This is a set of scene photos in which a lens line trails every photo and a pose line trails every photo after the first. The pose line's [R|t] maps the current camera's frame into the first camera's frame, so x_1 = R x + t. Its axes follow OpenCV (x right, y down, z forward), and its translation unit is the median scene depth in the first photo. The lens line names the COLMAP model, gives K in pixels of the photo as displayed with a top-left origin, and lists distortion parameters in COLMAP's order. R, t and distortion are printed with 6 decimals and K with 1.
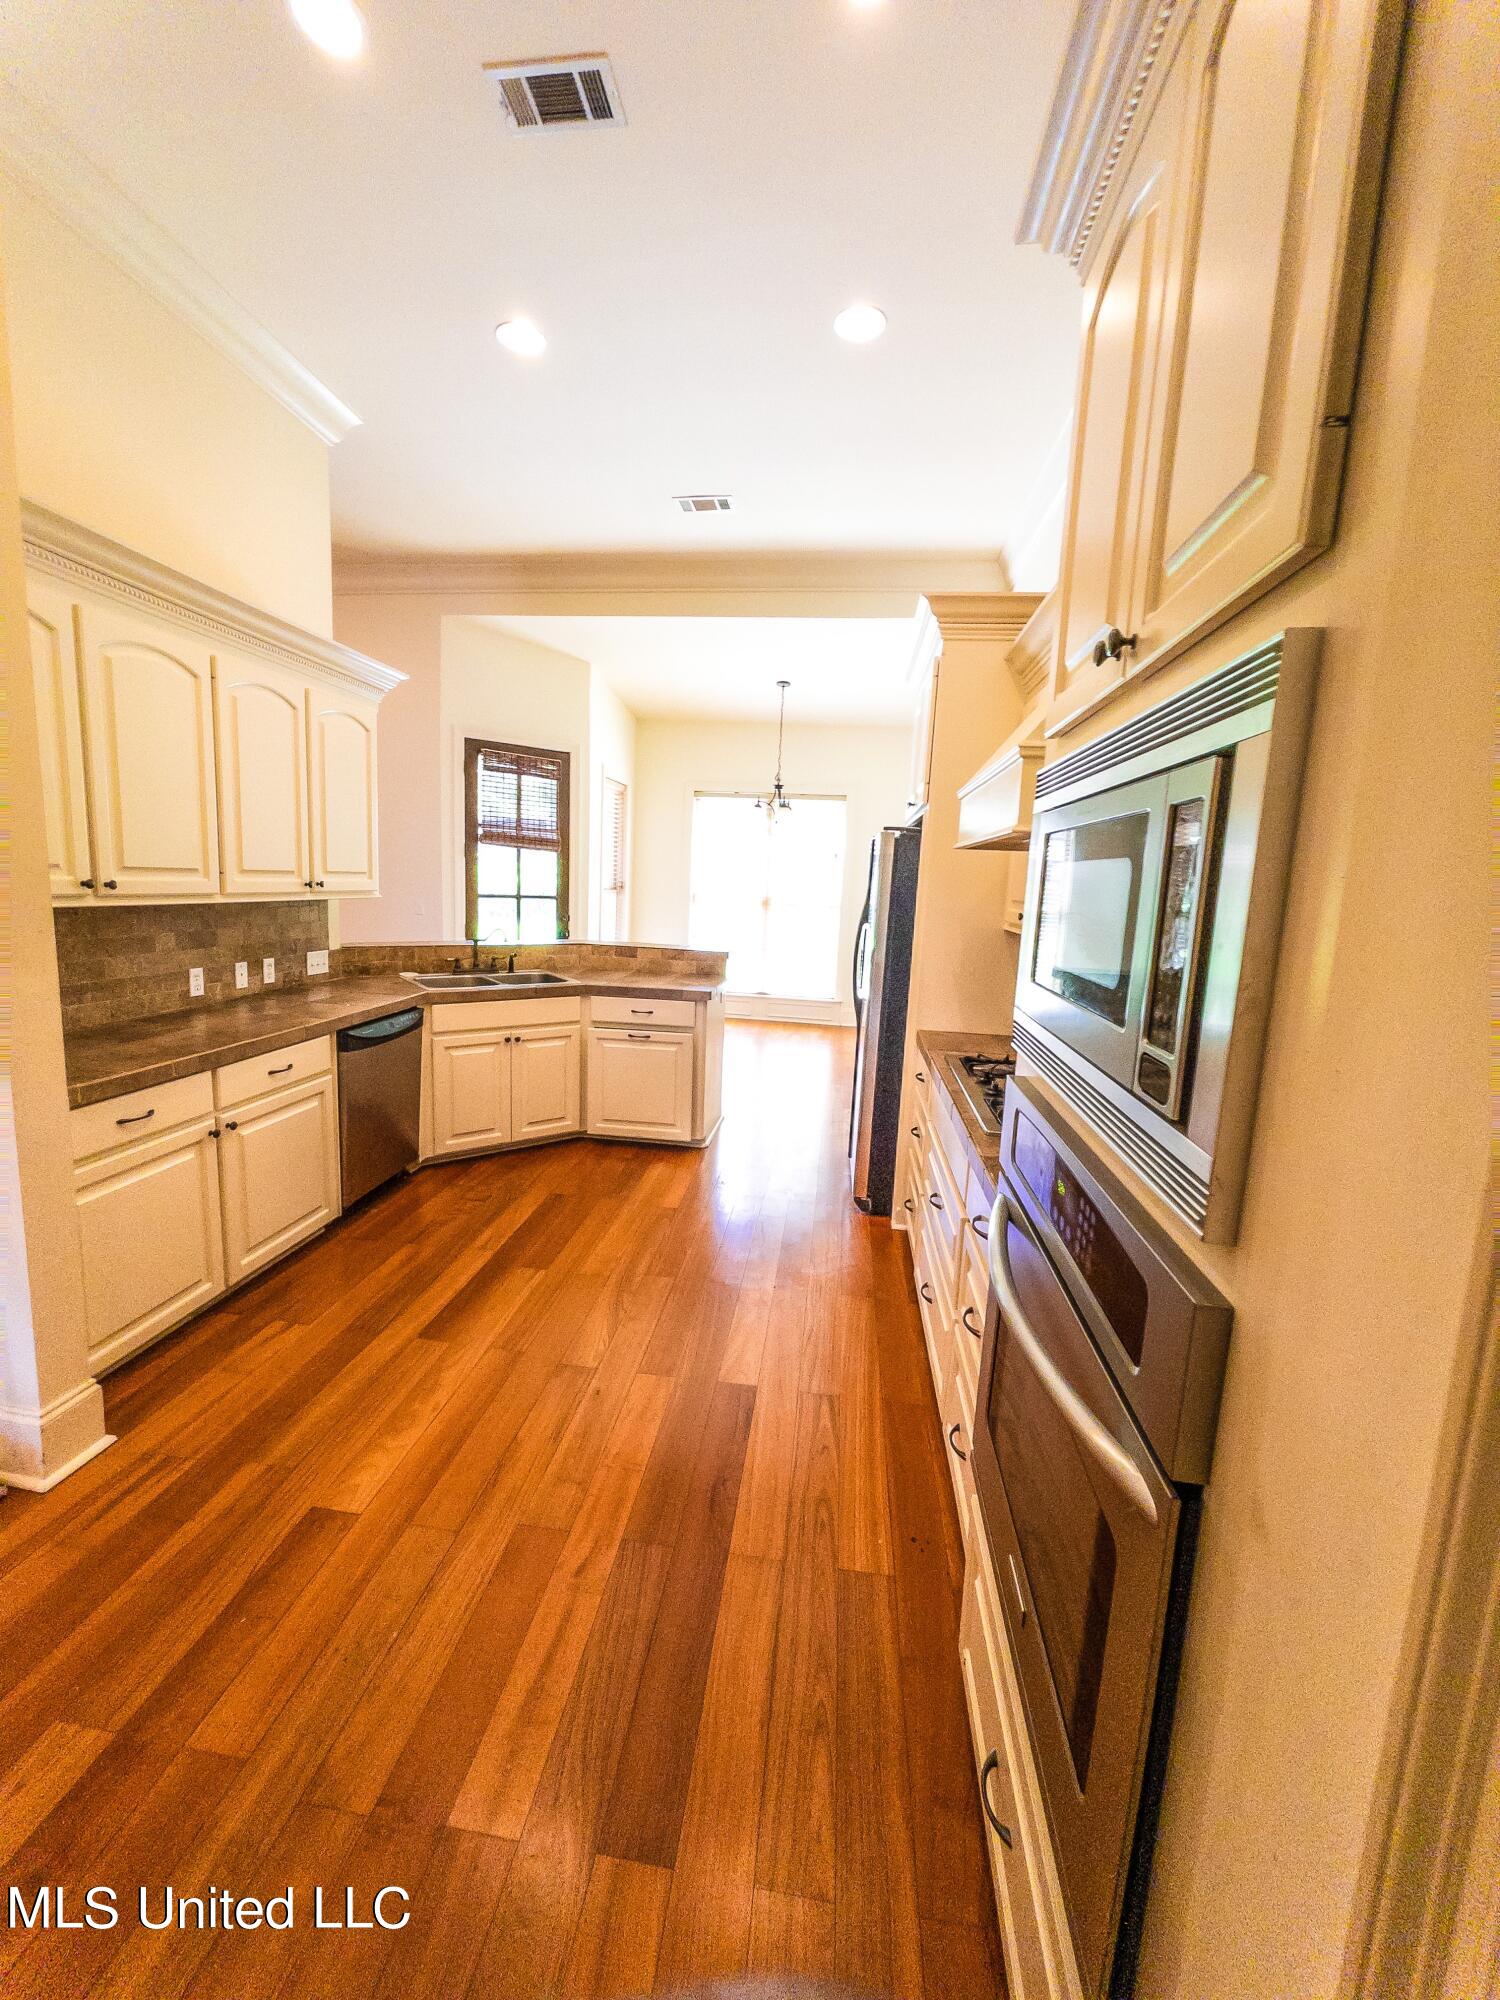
lens RADIAL K [[796.9, 0, 736.9], [0, 796.9, 991.7], [0, 0, 1]] dist [-0.007090, 0.004700]
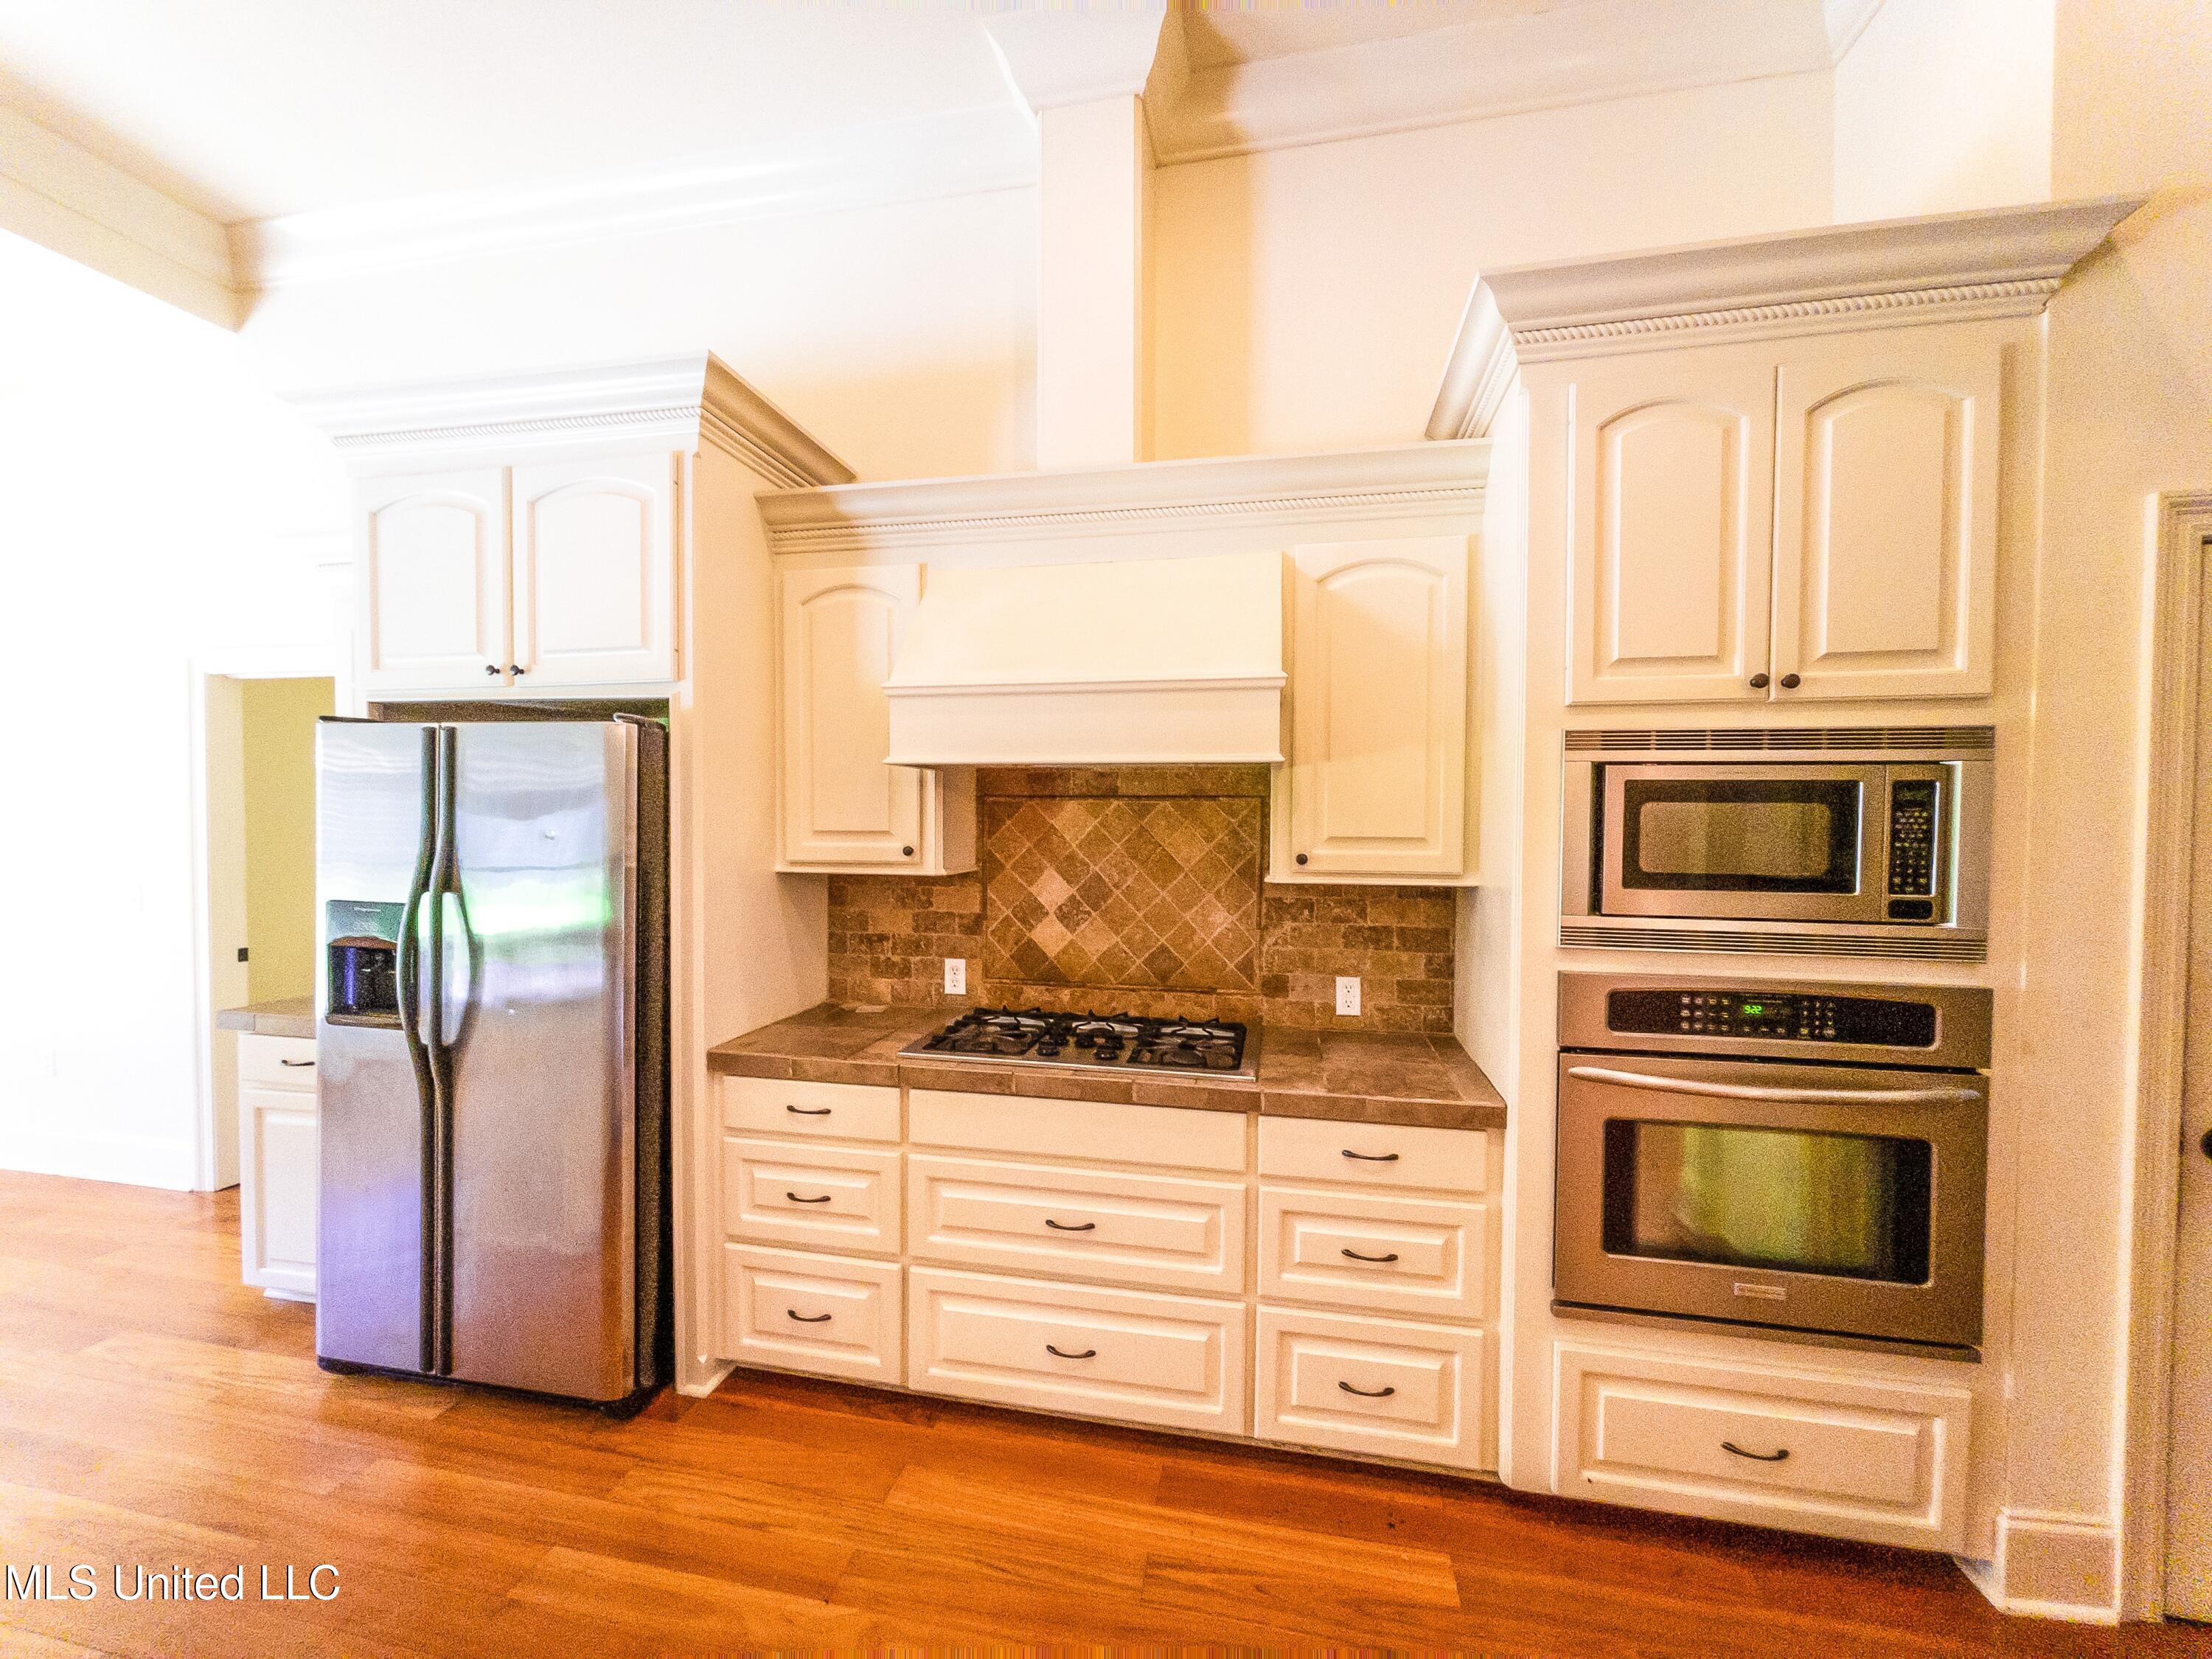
lens RADIAL K [[881.3, 0, 1104.2], [0, 881.3, 838.6], [0, 0, 1]] dist [-0.007090, 0.004700]
pose [[-0.061890, -0.010944, -0.998023, 0.148638], [-0.149334, 0.988786, -0.001583, -0.136280], [0.986848, 0.148941, -0.062830, 0.968963]]
